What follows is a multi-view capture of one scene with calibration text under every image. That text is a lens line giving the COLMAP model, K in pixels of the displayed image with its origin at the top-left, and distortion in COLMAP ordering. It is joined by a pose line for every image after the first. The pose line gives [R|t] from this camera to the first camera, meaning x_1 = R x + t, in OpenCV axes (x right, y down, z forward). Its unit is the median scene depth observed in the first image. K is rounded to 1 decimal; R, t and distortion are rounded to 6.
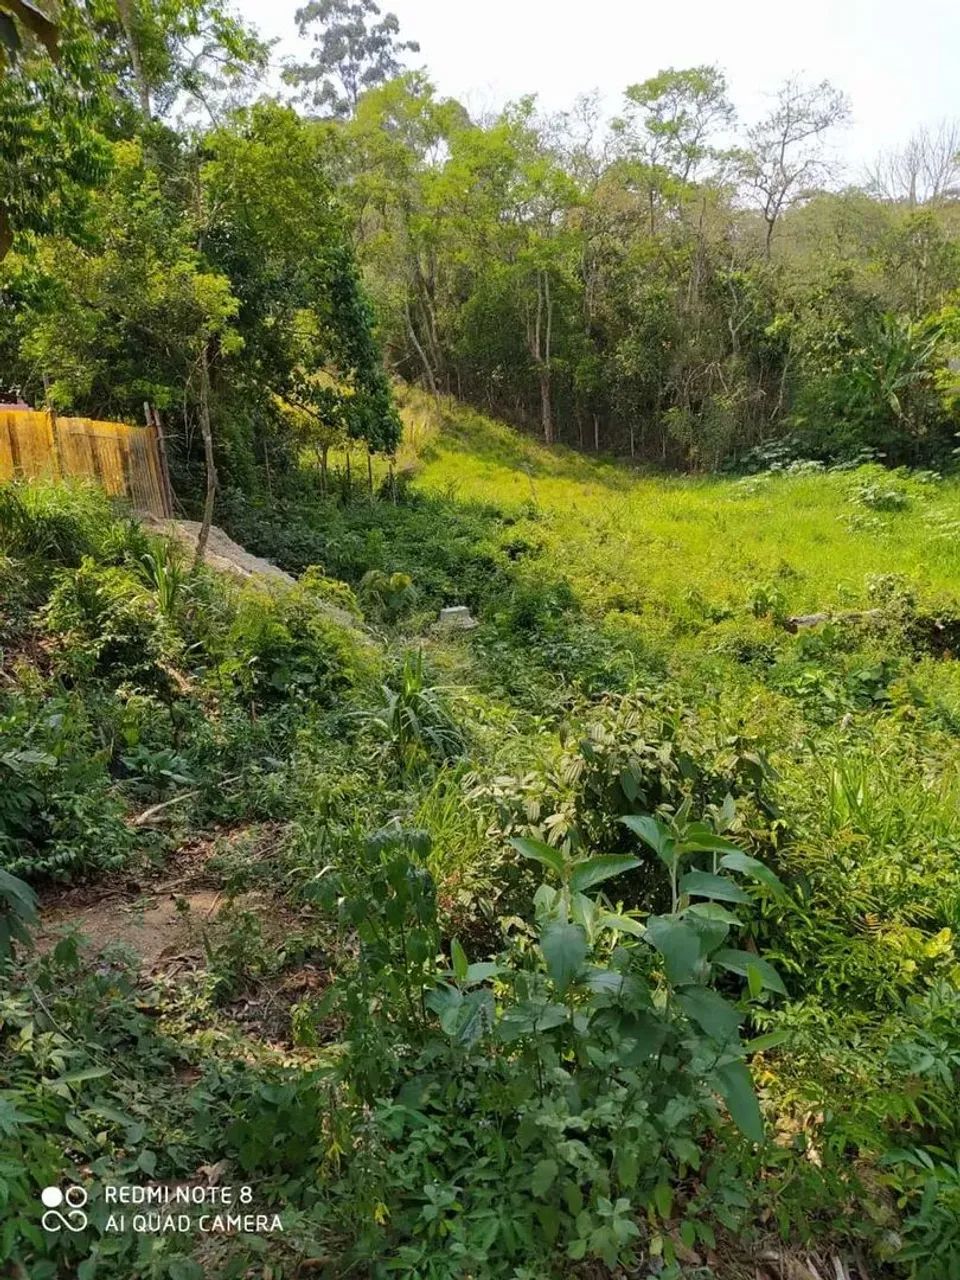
lens RADIAL K [[950.0, 0, 479.0], [0, 950.0, 633.3], [0, 0, 1]] dist [0.072202, -0.100401]
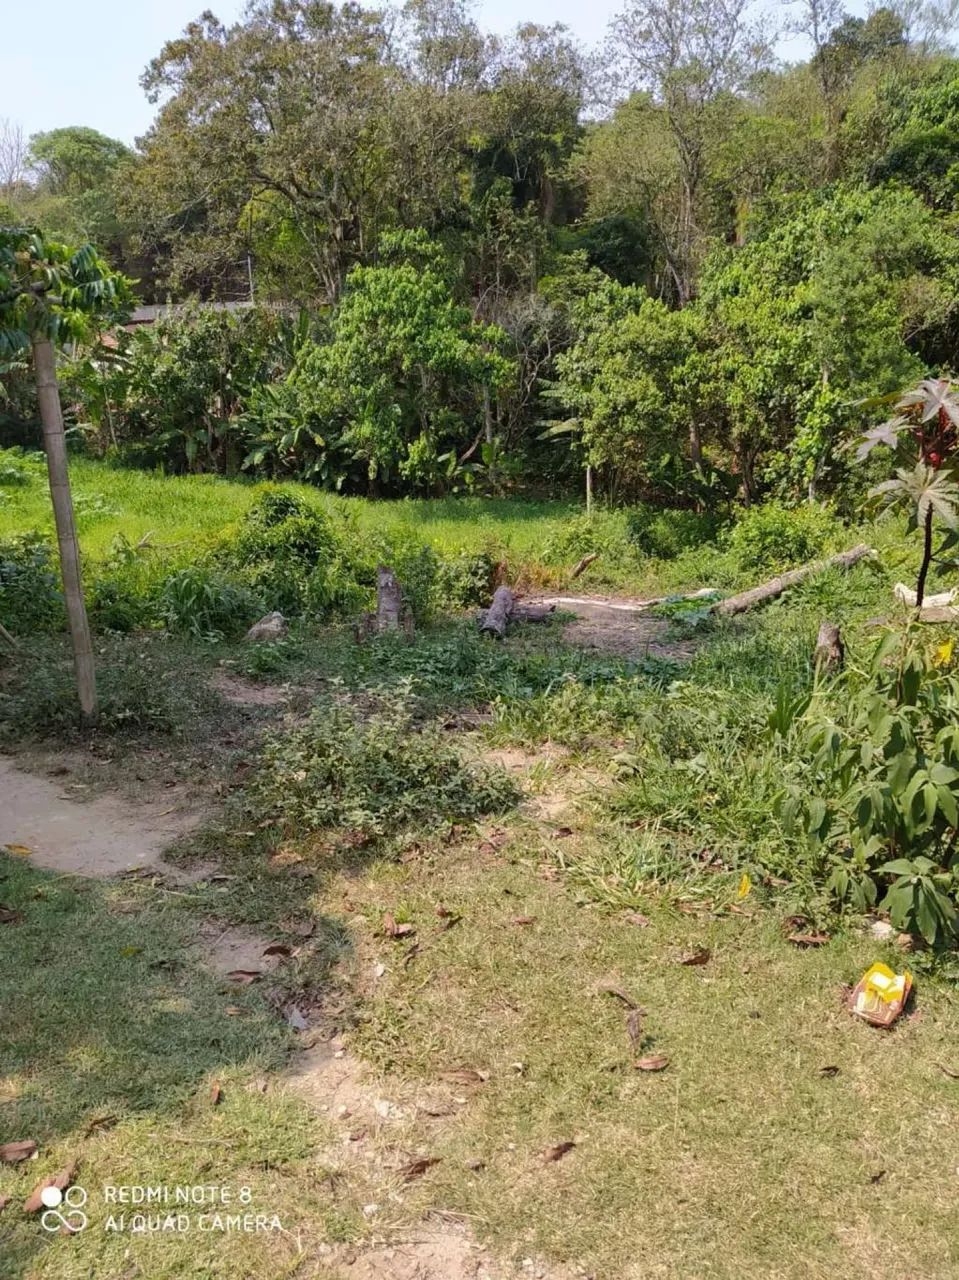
lens RADIAL K [[950.0, 0, 484.8], [0, 950.0, 648.1], [0, 0, 1]] dist [0.072202, -0.100401]
pose [[0.649434, -0.114098, 0.751809, -0.076323], [0.088678, 0.993297, 0.074144, 0.025839], [-0.755229, 0.018517, 0.655199, -0.145868]]
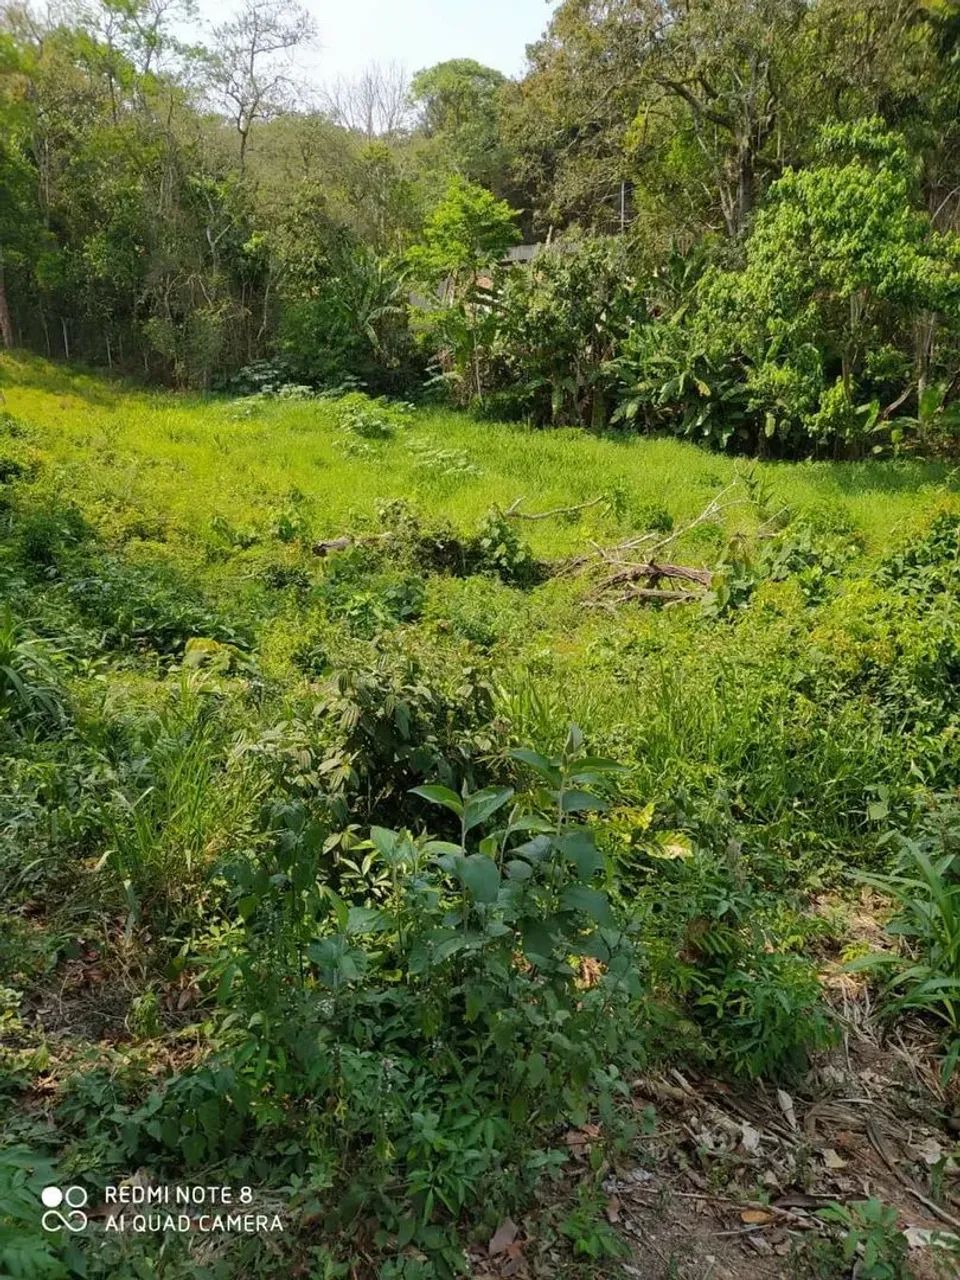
lens RADIAL K [[950.0, 0, 486.2], [0, 950.0, 635.4], [0, 0, 1]] dist [0.072202, -0.100401]
pose [[0.861779, -0.078522, 0.501169, -0.018636], [0.036390, 0.994971, 0.093315, -0.002289], [-0.505976, -0.062180, 0.860303, 0.002442]]
